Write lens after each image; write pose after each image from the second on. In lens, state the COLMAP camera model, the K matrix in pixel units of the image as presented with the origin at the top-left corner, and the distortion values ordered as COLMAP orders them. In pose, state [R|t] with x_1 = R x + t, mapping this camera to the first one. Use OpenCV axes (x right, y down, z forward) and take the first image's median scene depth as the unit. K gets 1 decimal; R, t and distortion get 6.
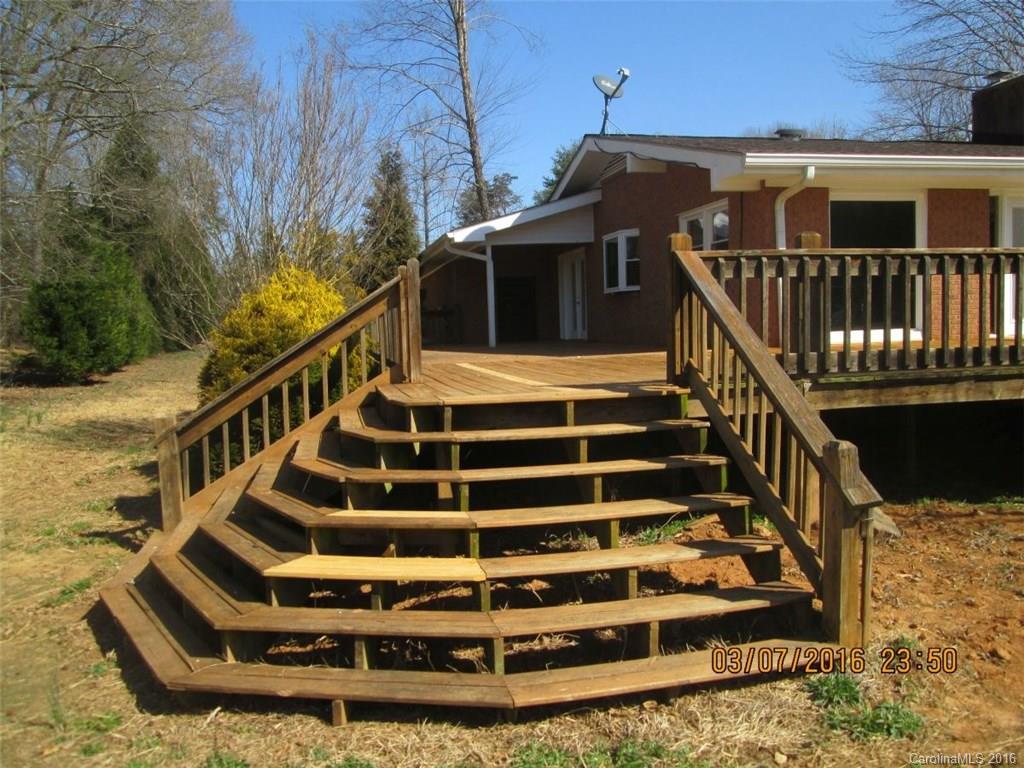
lens RADIAL K [[852.0, 0, 512.0], [0, 852.0, 384.0], [0, 0, 1]] dist [-0.008023, -0.004542]
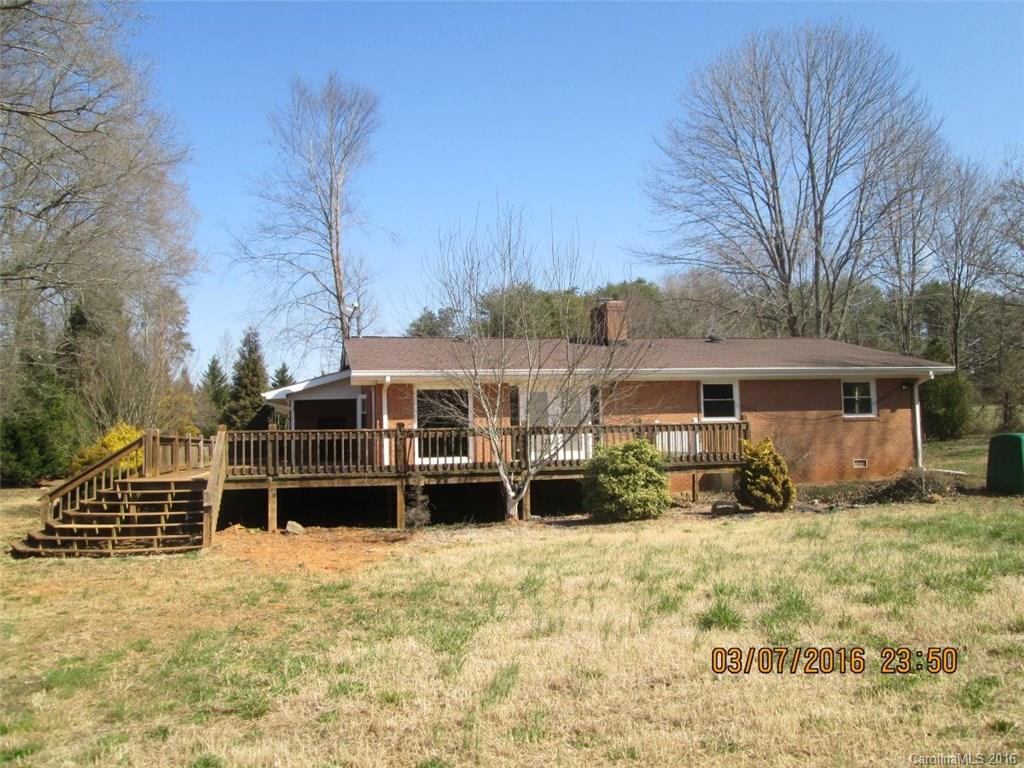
lens RADIAL K [[916.9, 0, 512.0], [0, 916.9, 384.0], [0, 0, 1]] dist [-0.002414, 0.000613]
pose [[0.999845, 0.014571, -0.009850, 0.358403], [-0.015754, 0.990961, -0.133221, 0.024973], [0.007820, 0.133356, 0.991037, -0.621028]]
